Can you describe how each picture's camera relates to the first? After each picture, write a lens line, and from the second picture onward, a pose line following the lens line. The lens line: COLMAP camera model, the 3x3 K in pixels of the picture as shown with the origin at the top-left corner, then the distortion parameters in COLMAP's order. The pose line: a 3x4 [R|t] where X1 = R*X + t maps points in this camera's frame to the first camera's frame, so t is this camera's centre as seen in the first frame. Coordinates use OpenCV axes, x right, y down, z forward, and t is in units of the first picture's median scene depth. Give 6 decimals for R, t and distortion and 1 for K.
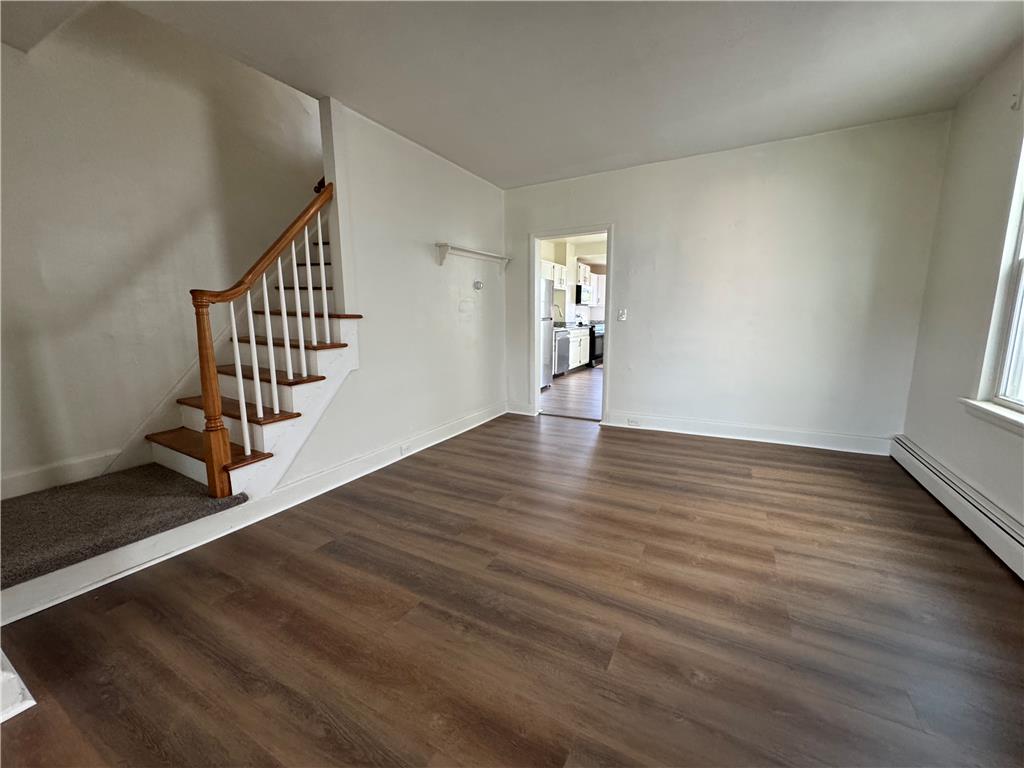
lens RADIAL K [[411.3, 0, 508.2], [0, 411.3, 384.9], [0, 0, 1]] dist [-0.001220, -0.000179]
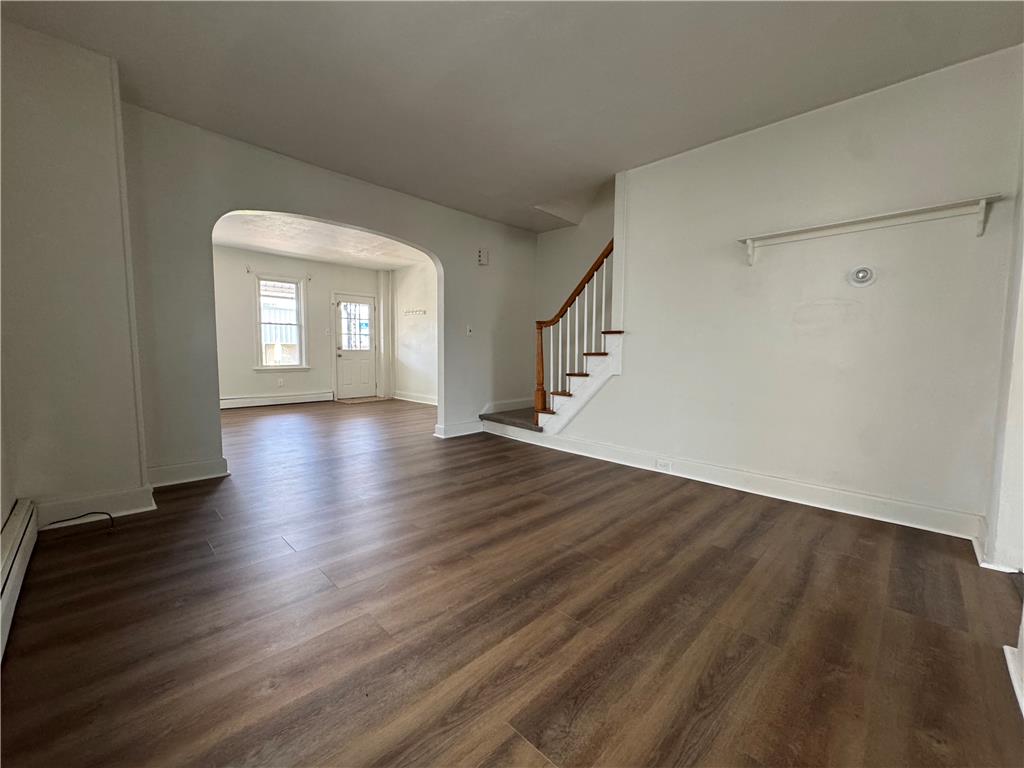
lens RADIAL K [[409.1, 0, 510.8], [0, 409.1, 382.9], [0, 0, 1]] dist [-0.001828, -0.000082]
pose [[-0.270479, 0.080546, -0.959351, 0.980048], [-0.172155, 0.976386, 0.130513, -0.128331], [0.947208, 0.200458, -0.250225, 1.093303]]
